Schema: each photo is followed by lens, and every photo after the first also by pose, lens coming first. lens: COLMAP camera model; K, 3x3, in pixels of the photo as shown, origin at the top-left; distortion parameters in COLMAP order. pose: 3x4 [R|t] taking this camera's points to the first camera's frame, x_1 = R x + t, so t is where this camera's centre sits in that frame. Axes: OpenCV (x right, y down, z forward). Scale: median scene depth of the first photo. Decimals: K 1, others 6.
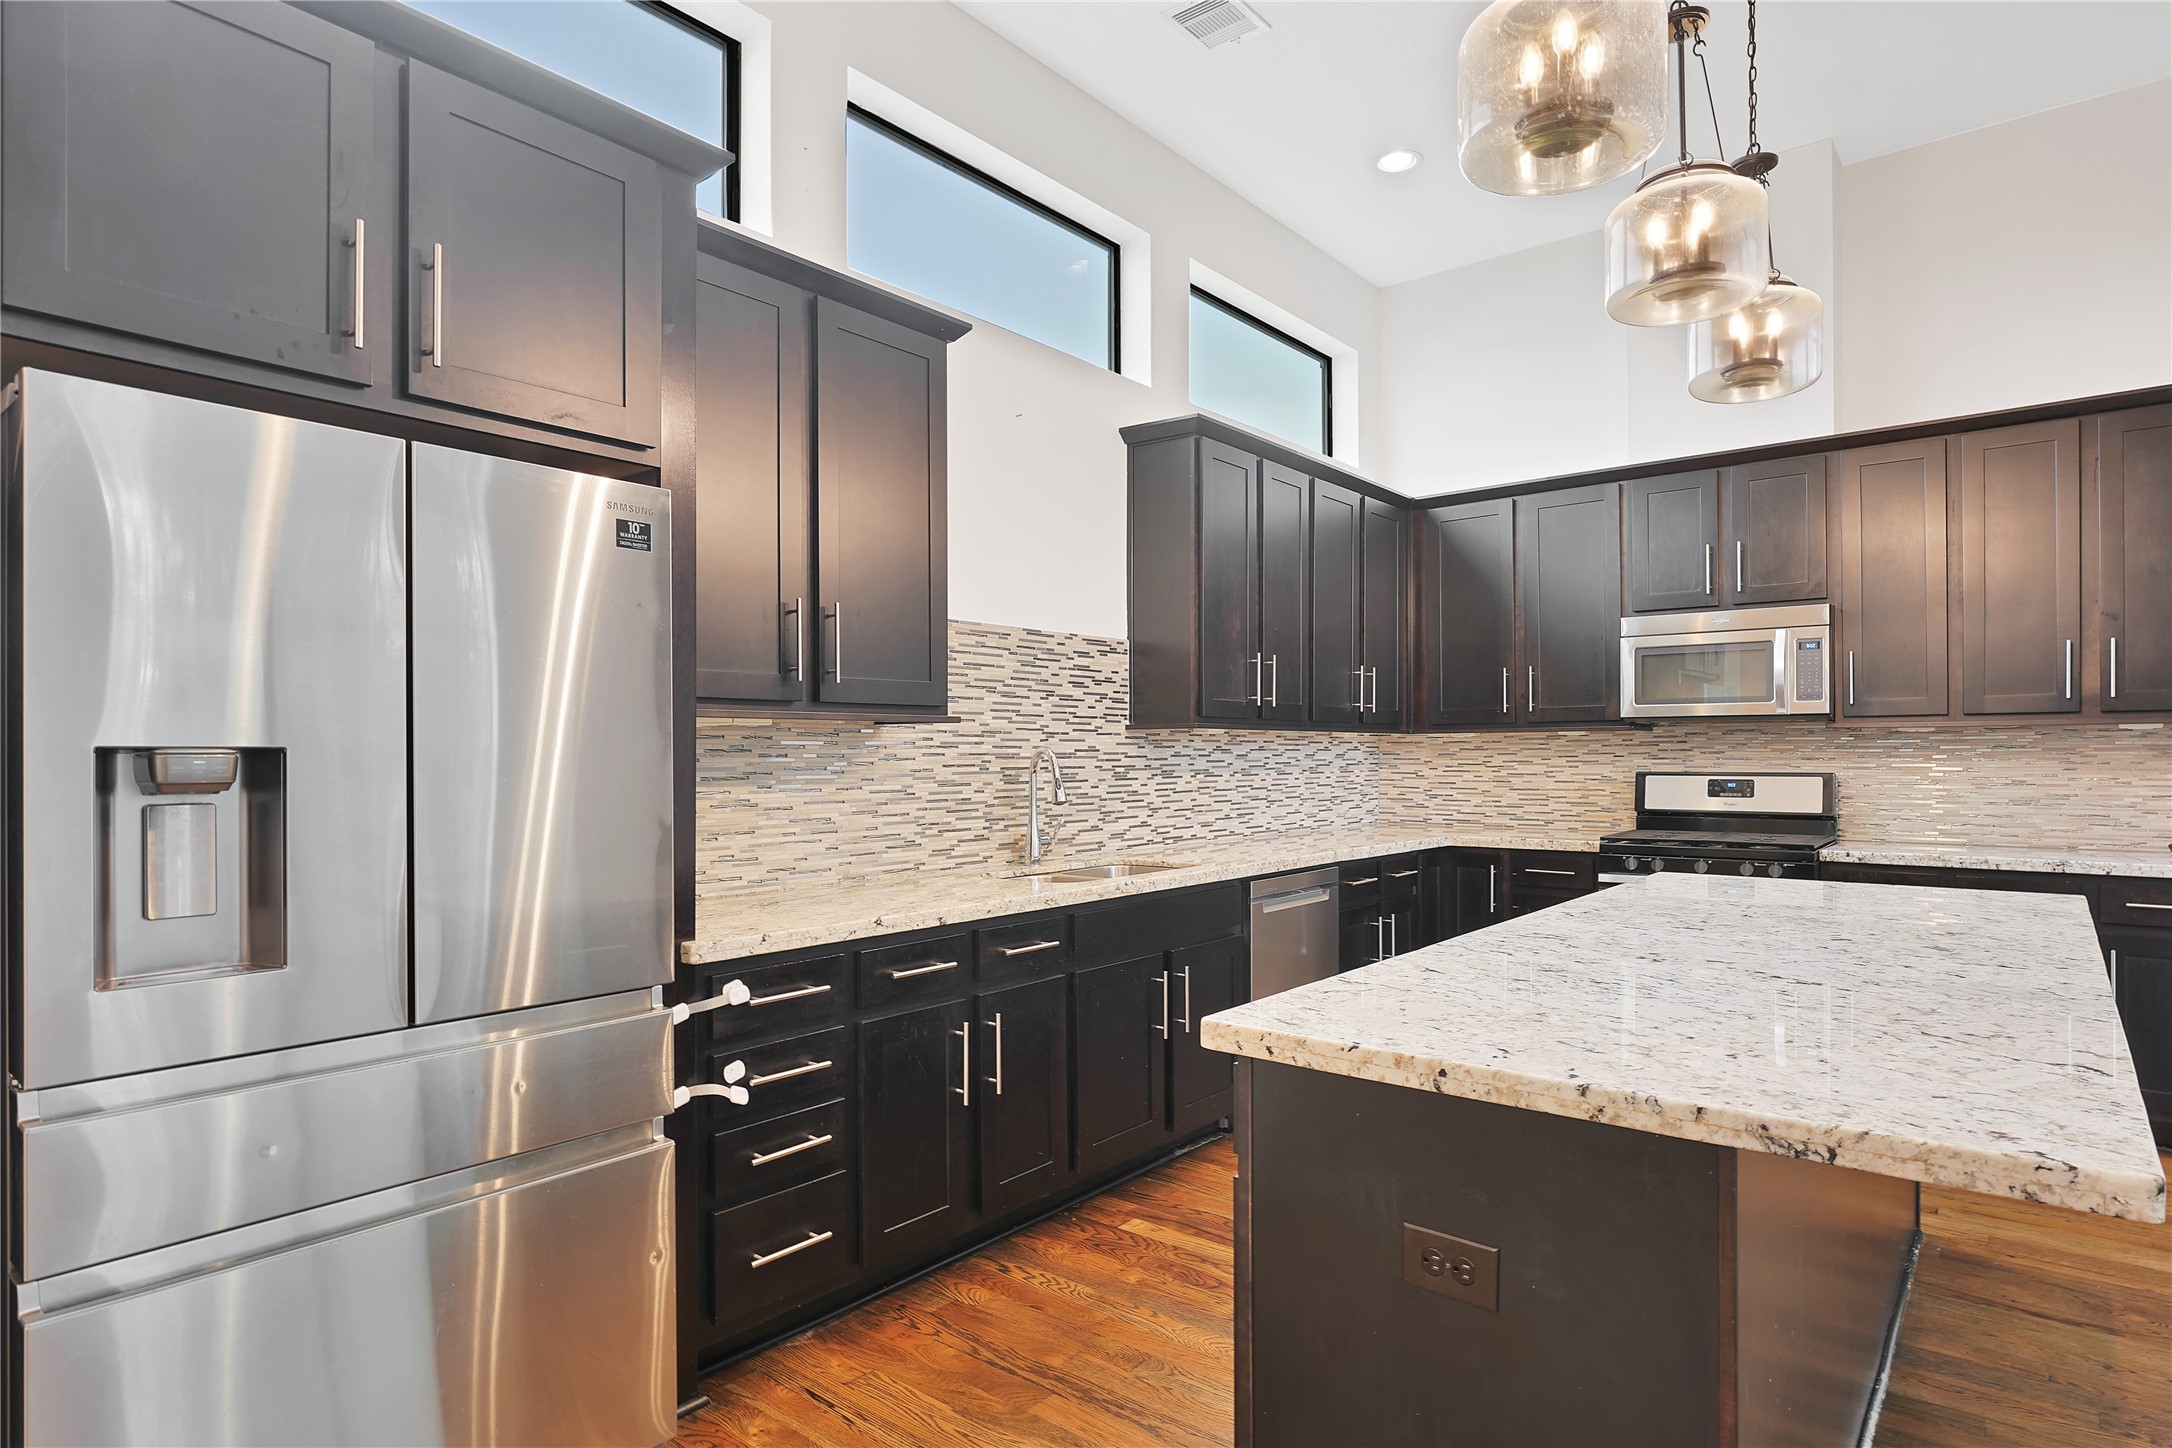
lens RADIAL K [[1183.4, 0, 1087.8], [0, 1183.4, 758.1], [0, 0, 1]] dist [-0.000099, 0.000333]
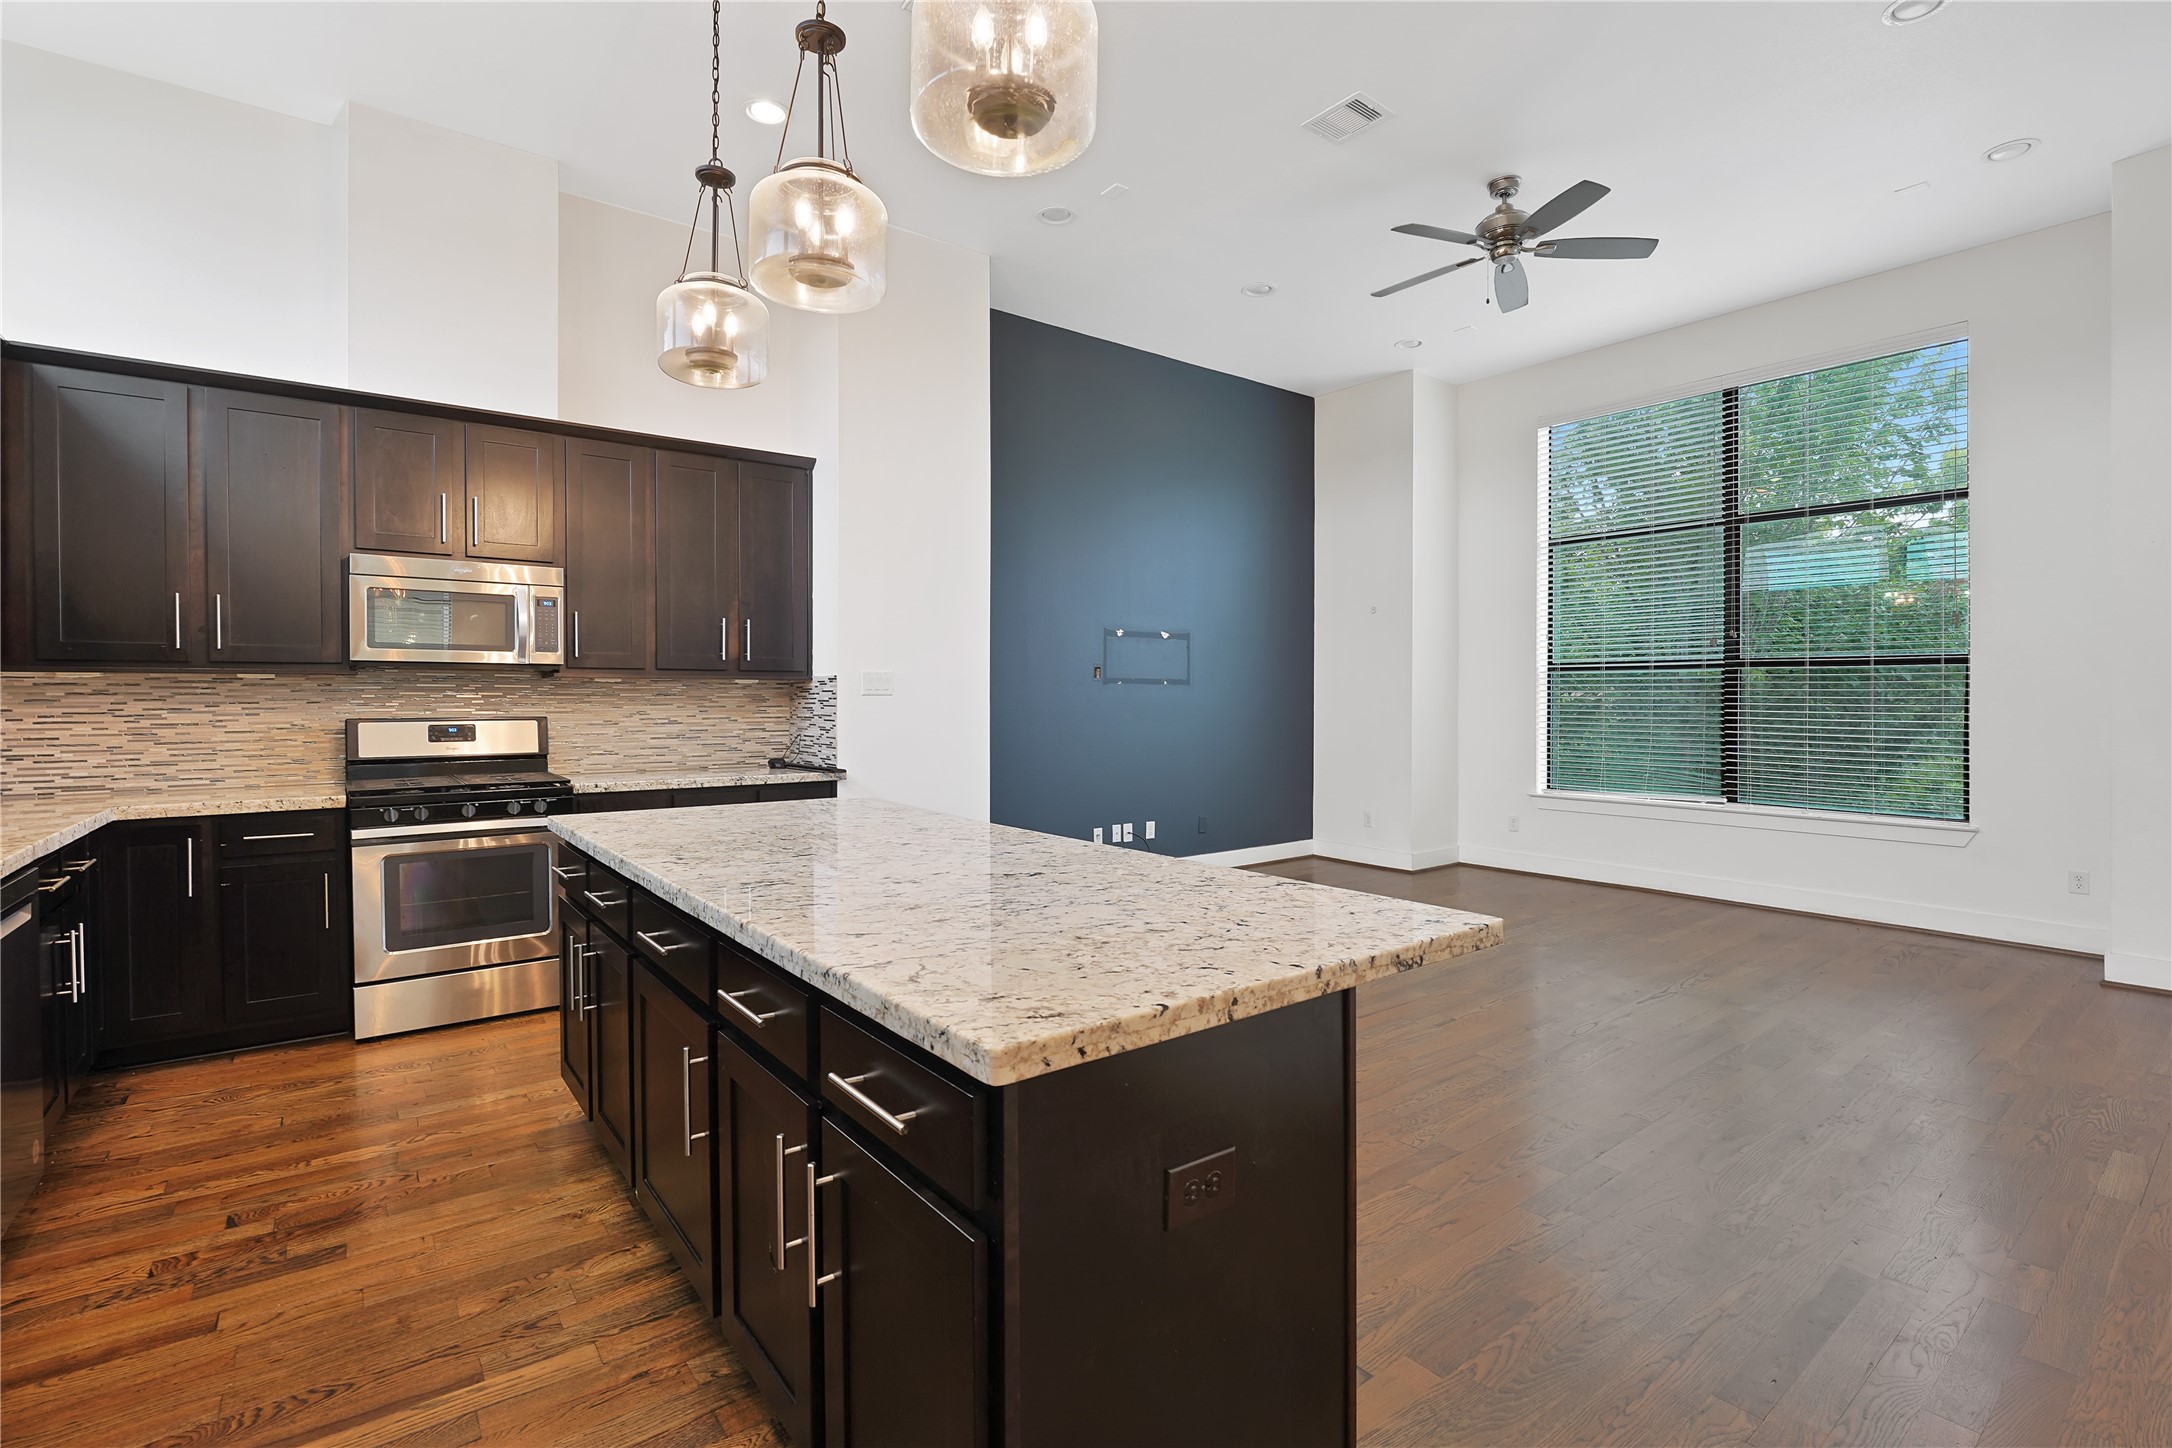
lens RADIAL K [[986.5, 0, 1065.9], [0, 986.5, 708.8], [0, 0, 1]] dist [-0.011954, 0.000254]
pose [[0.229806, -0.007338, 0.973209, -0.179537], [0.003429, 0.999971, 0.006731, 0.000352], [-0.973230, 0.001790, 0.229824, 0.292584]]
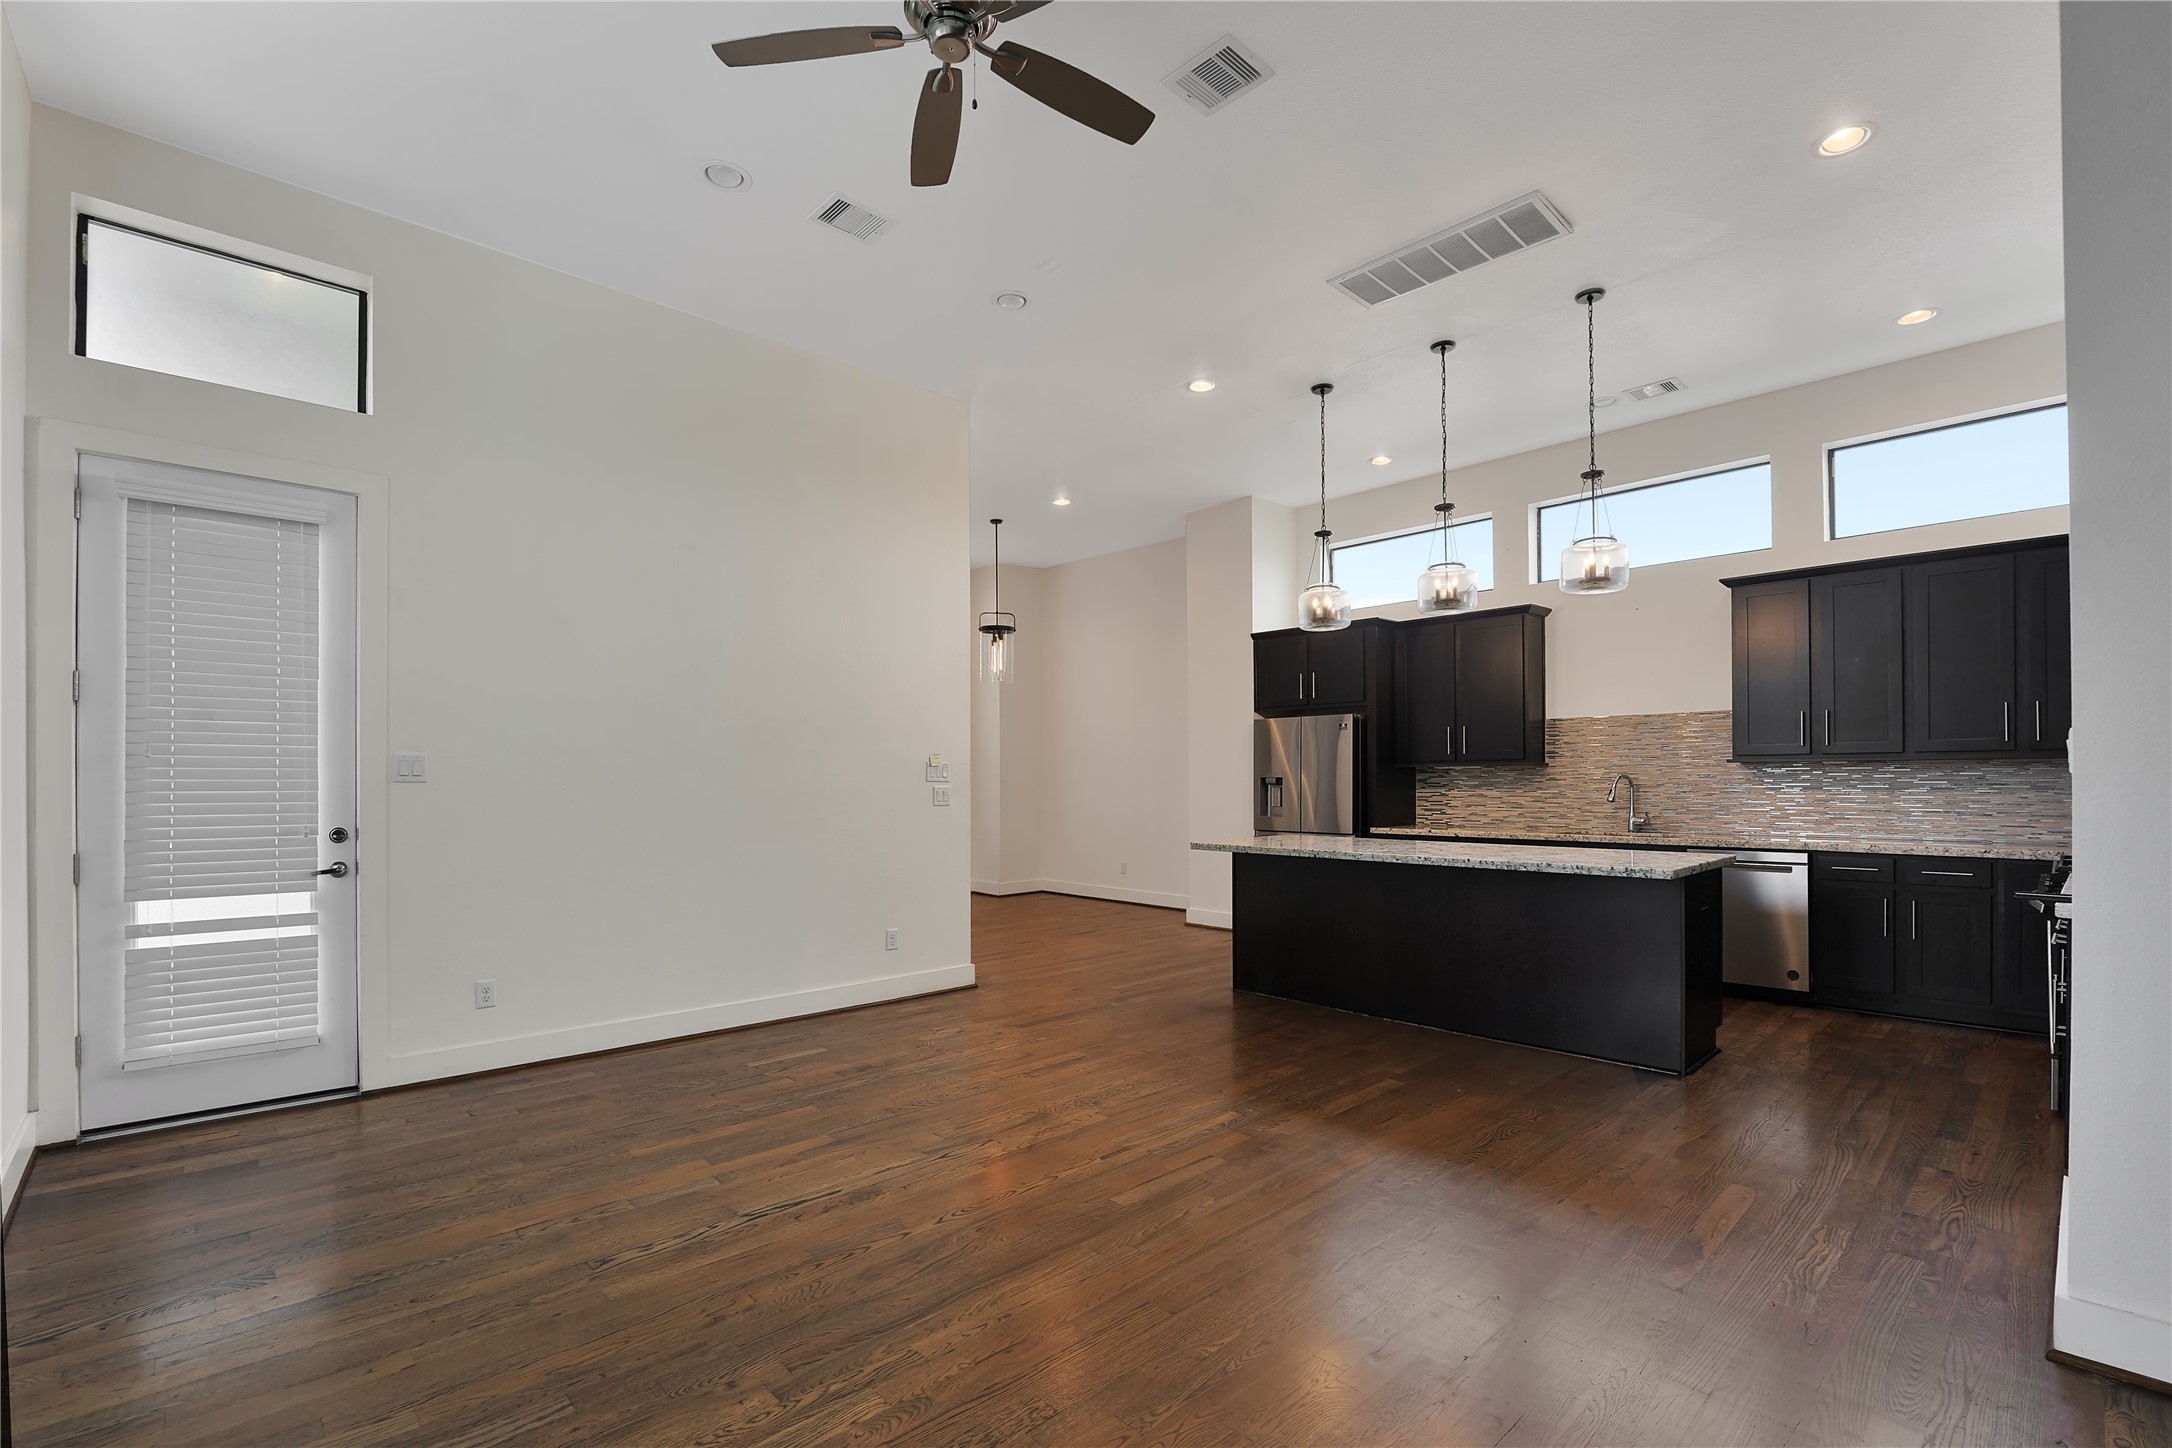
lens RADIAL K [[960.8, 0, 1083.9], [0, 960.8, 778.8], [0, 0, 1]] dist [-0.022309, -0.000052]
pose [[-0.134568, 0.001328, -0.990903, 1.482825], [0.000186, 0.999999, 0.001315, -0.002976], [0.990904, -0.000007, -0.134568, 0.249696]]
